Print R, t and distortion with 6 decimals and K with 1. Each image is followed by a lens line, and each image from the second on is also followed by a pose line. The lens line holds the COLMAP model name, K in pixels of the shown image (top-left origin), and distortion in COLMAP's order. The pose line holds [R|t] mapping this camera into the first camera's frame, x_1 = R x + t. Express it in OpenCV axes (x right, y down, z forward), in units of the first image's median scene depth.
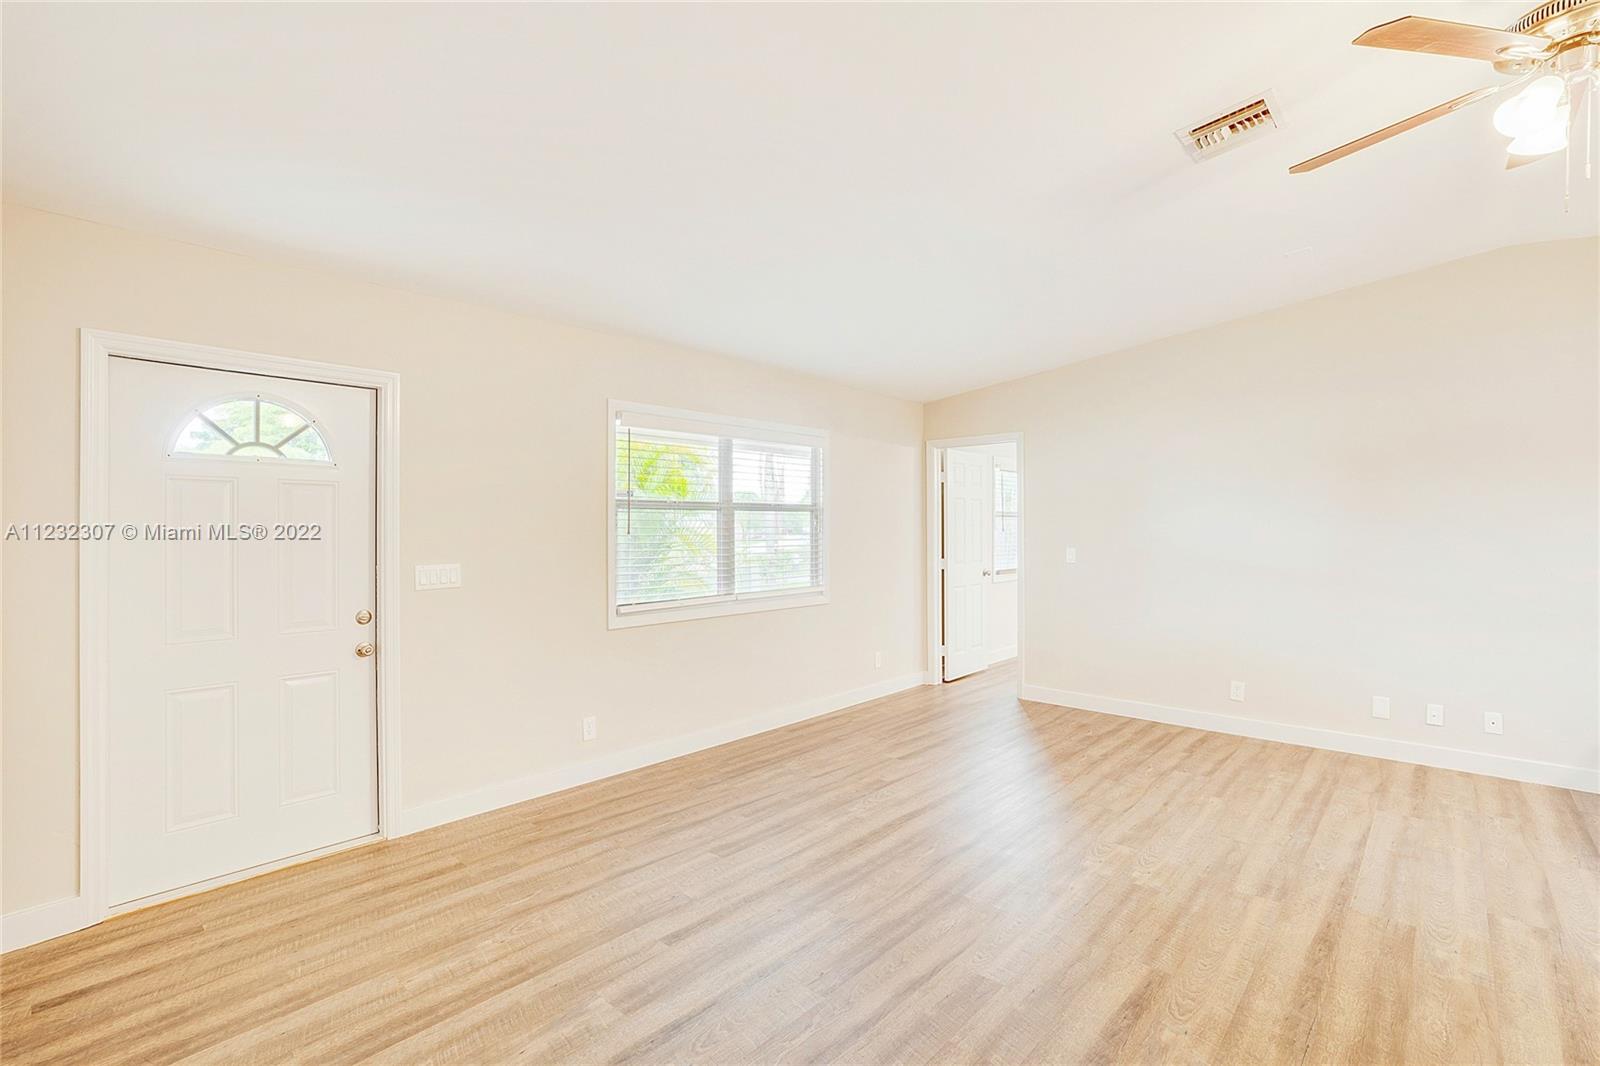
lens RADIAL K [[729.8, 0, 799.0], [0, 729.8, 525.9], [0, 0, 1]] dist [-0.042721, 0.016040]
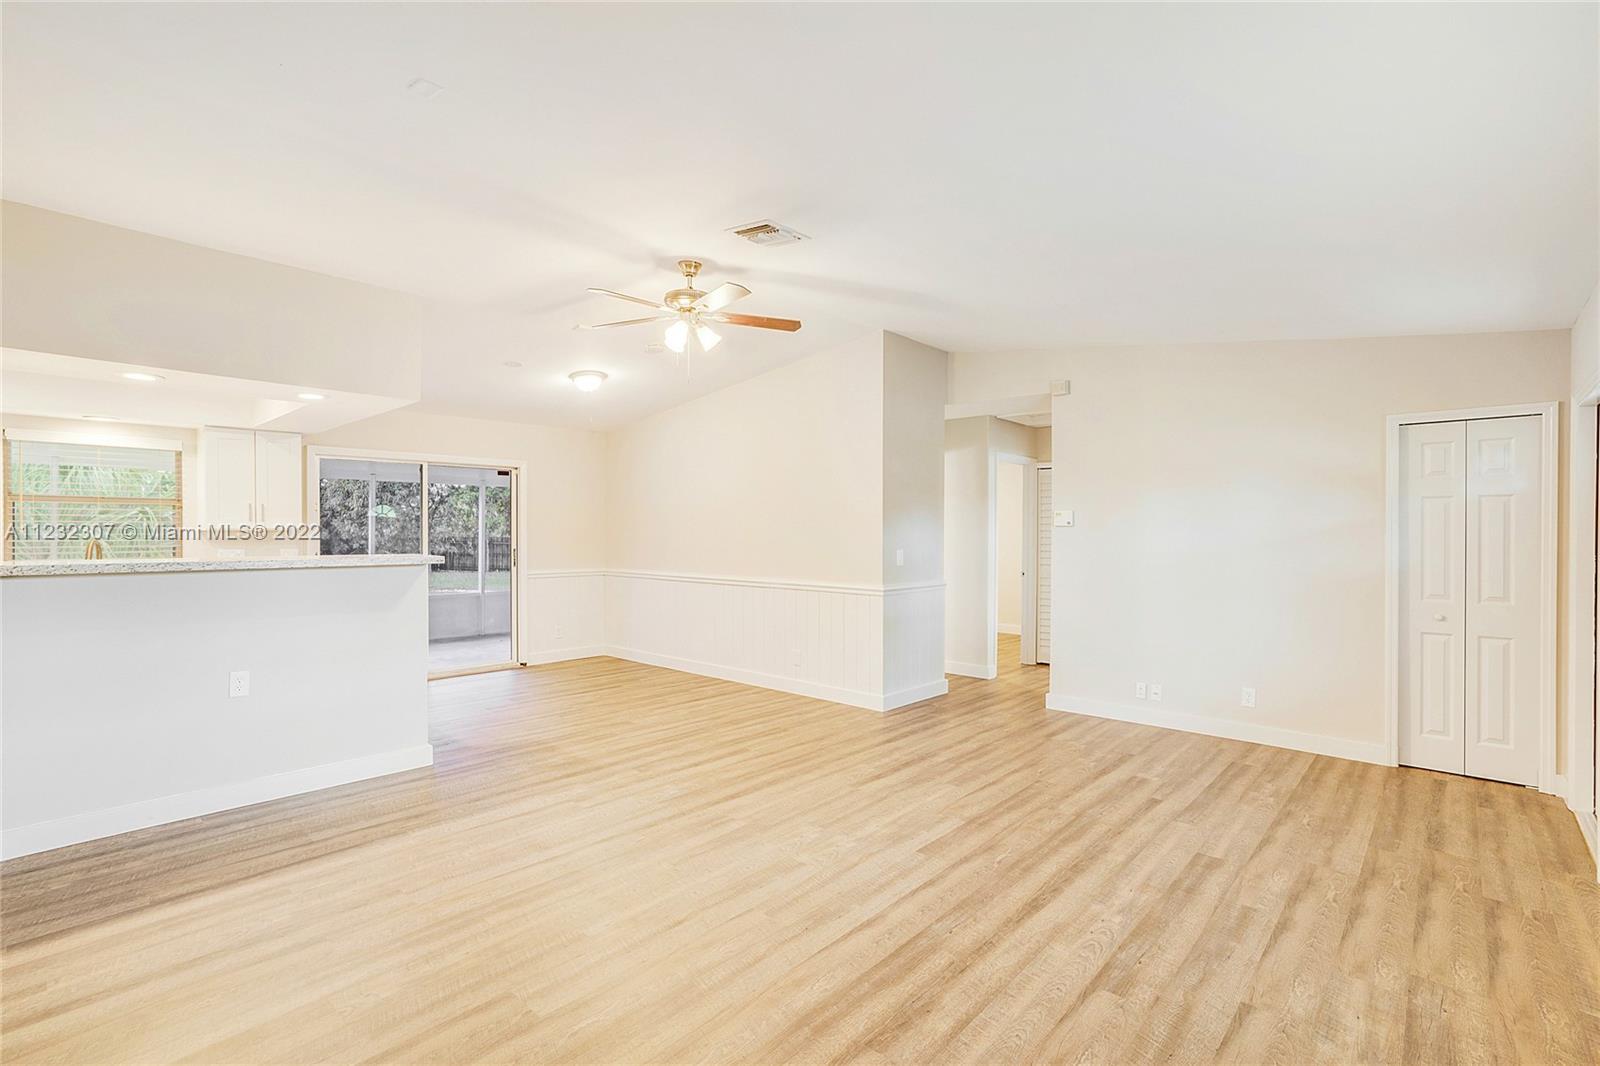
lens RADIAL K [[749.8, 0, 796.2], [0, 749.8, 527.7], [0, 0, 1]] dist [-0.046059, 0.014987]
pose [[-0.999999, 0.000589, -0.001112, 0.424376], [0.000599, 0.999964, -0.008418, 0.004658], [0.001107, -0.008418, -0.999964, 1.857821]]
